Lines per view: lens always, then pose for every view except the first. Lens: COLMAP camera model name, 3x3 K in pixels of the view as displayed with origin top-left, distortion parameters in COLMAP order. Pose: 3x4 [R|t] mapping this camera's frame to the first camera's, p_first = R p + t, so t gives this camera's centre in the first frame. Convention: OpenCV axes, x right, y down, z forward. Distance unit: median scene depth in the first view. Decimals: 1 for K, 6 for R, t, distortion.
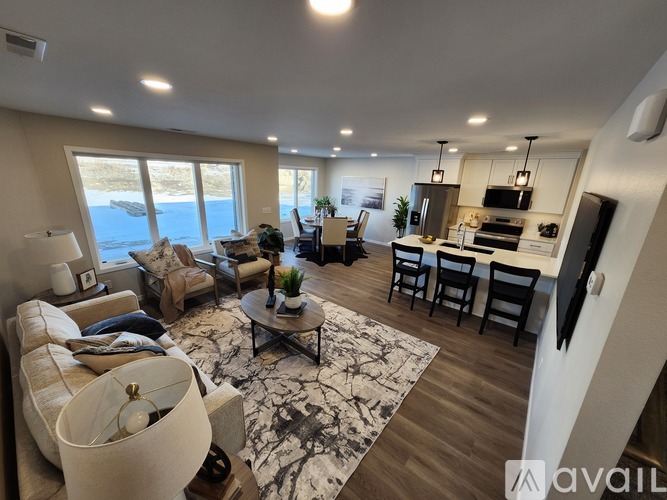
lens RADIAL K [[260.6, 0, 333.7], [0, 260.6, 253.7], [0, 0, 1]] dist [-0.000819, -0.000080]
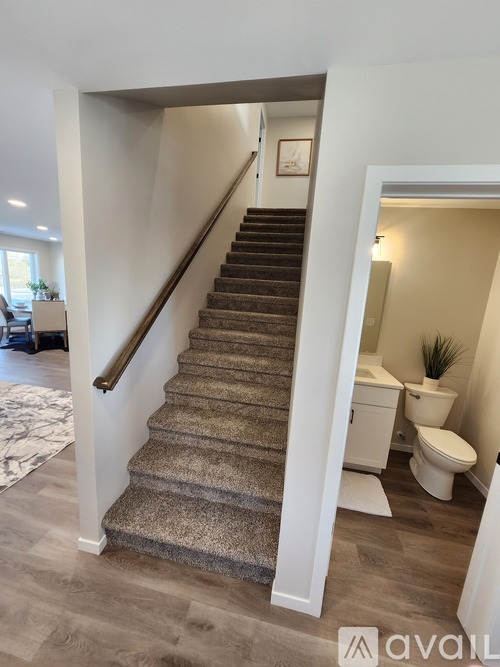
lens RADIAL K [[260.6, 0, 245.4], [0, 260.6, 330.4], [0, 0, 1]] dist [-0.000819, -0.000080]
pose [[0.878443, -0.063608, 0.473595, 0.313815], [0.102199, 0.993177, -0.056171, 0.161406], [-0.466790, 0.097744, 0.878950, -0.232214]]
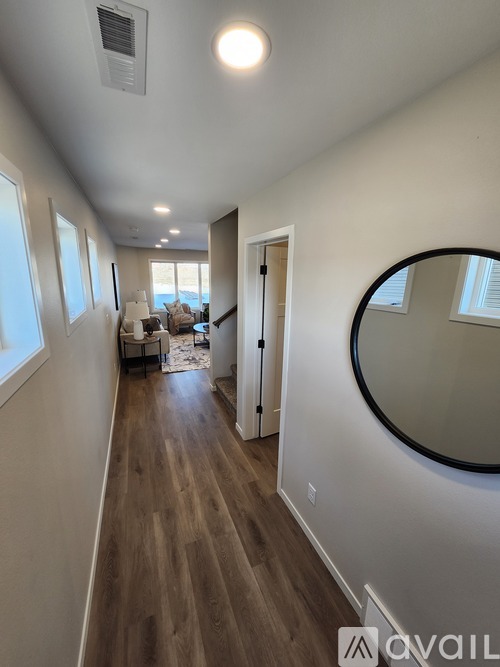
lens RADIAL K [[260.6, 0, 245.5], [0, 260.6, 332.5], [0, 0, 1]] dist [-0.000819, -0.000080]
pose [[0.880144, 0.085239, -0.466991, 0.975710], [-0.121228, 0.991487, -0.047507, 0.283510], [0.458967, 0.098425, 0.882985, -0.691028]]
